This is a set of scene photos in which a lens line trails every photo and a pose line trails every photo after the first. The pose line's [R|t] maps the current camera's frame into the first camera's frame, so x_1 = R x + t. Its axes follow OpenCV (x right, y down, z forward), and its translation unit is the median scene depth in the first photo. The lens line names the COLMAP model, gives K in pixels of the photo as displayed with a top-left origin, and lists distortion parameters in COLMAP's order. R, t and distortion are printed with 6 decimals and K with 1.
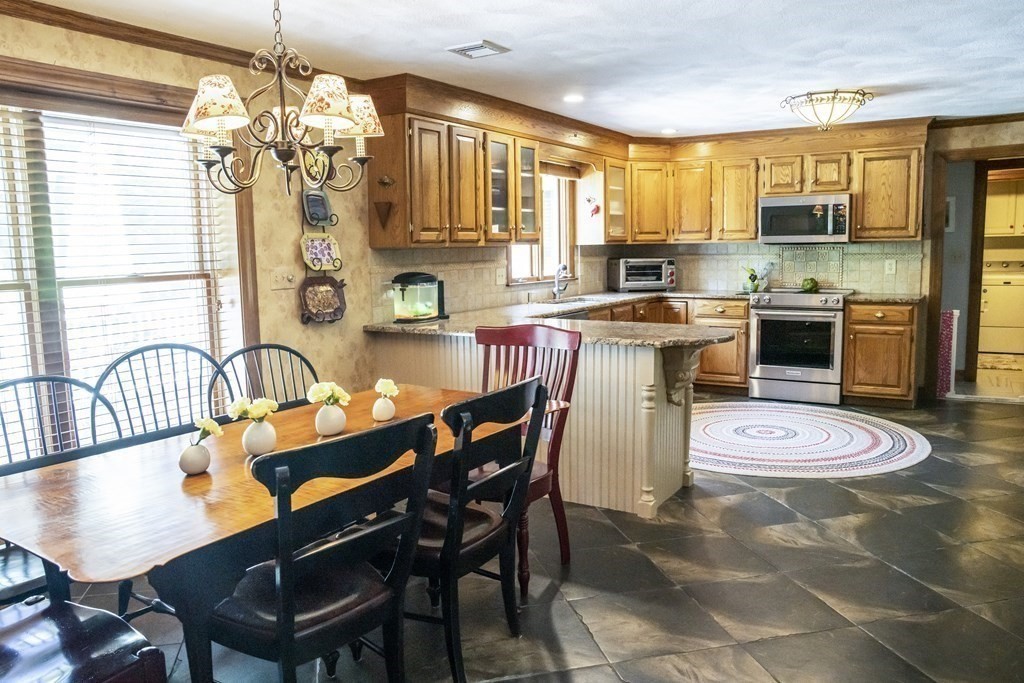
lens RADIAL K [[725.7, 0, 514.8], [0, 725.7, 338.6], [0, 0, 1]] dist [-0.075673, 0.052101]
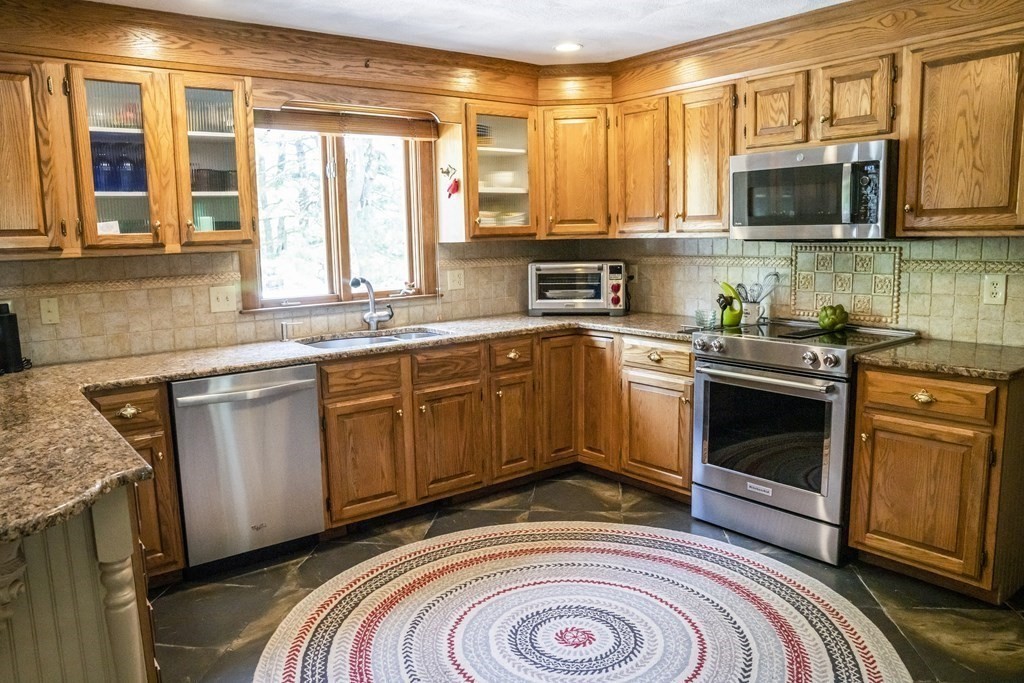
lens RADIAL K [[725.7, 0, 509.3], [0, 725.7, 342.7], [0, 0, 1]] dist [-0.075673, 0.052101]
pose [[0.940431, 0.046293, -0.336819, 0.381479], [-0.034959, 0.998602, 0.039641, -0.072081], [0.338184, -0.025504, 0.940734, 0.437906]]
